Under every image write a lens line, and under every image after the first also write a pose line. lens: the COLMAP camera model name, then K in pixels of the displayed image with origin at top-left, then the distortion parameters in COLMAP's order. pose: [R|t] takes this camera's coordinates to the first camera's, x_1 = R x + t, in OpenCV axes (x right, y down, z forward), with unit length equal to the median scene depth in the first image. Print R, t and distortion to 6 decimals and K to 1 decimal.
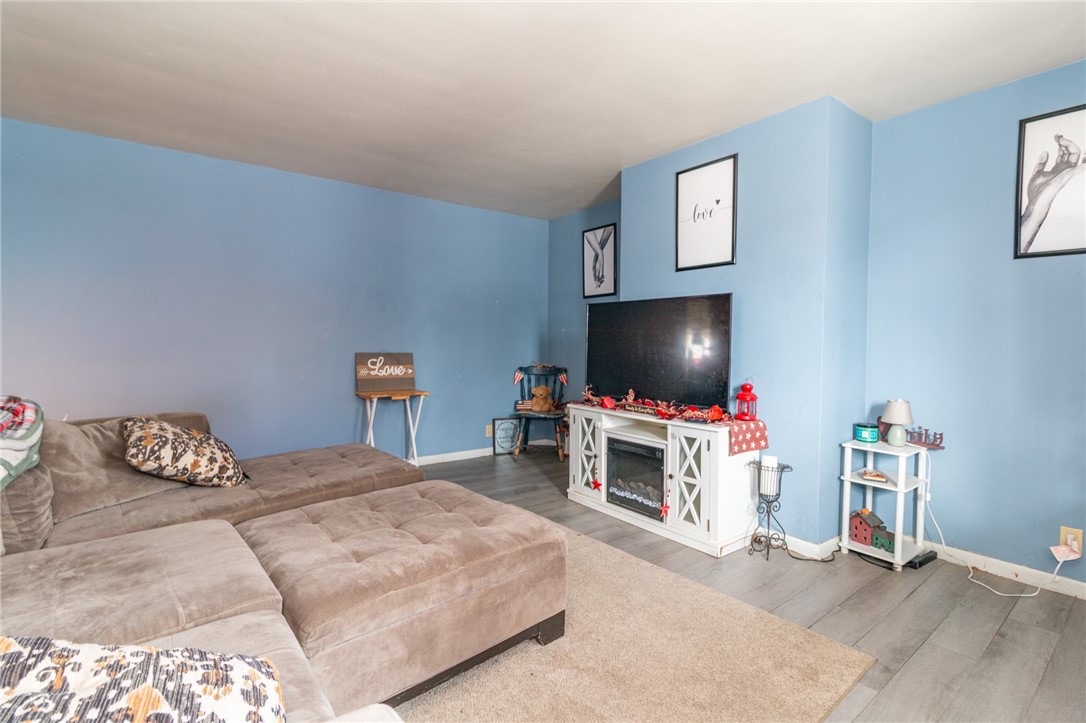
lens RADIAL K [[510.7, 0, 553.7], [0, 510.7, 353.8], [0, 0, 1]] dist [0.000275, -0.000271]
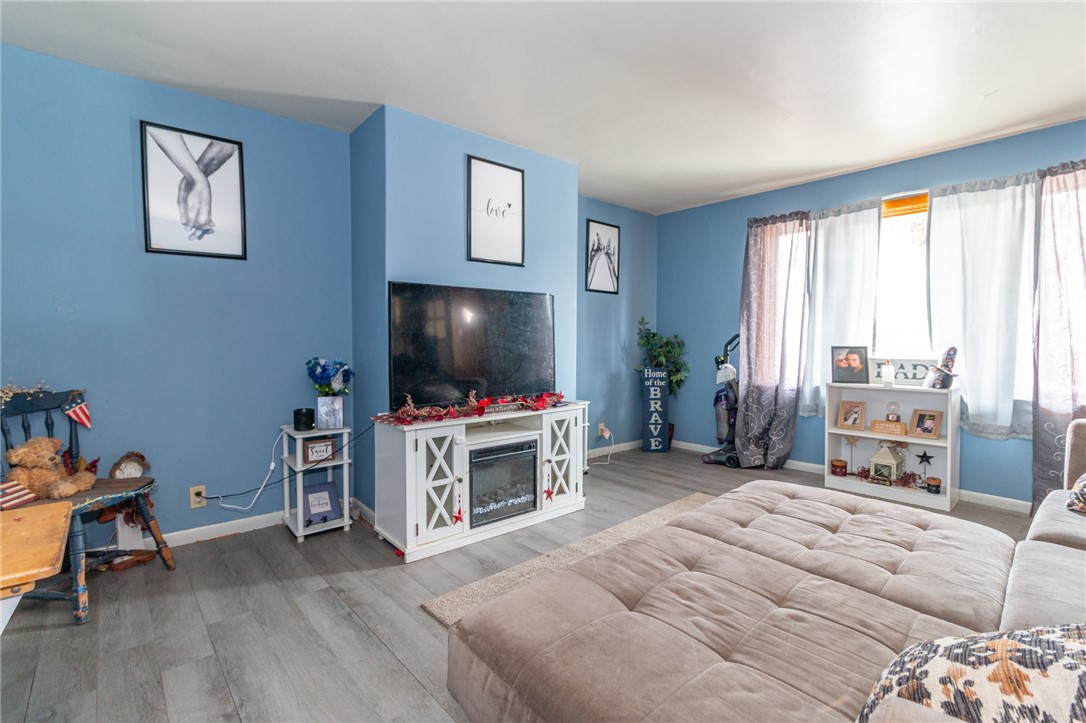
lens RADIAL K [[507.4, 0, 528.1], [0, 507.4, 354.9], [0, 0, 1]] dist [0.000656, 0.000057]
pose [[-0.042019, -0.042462, 0.998214, -0.709712], [0.021949, 0.998816, 0.043412, -0.025542], [-0.998876, 0.023734, -0.041037, 0.937020]]
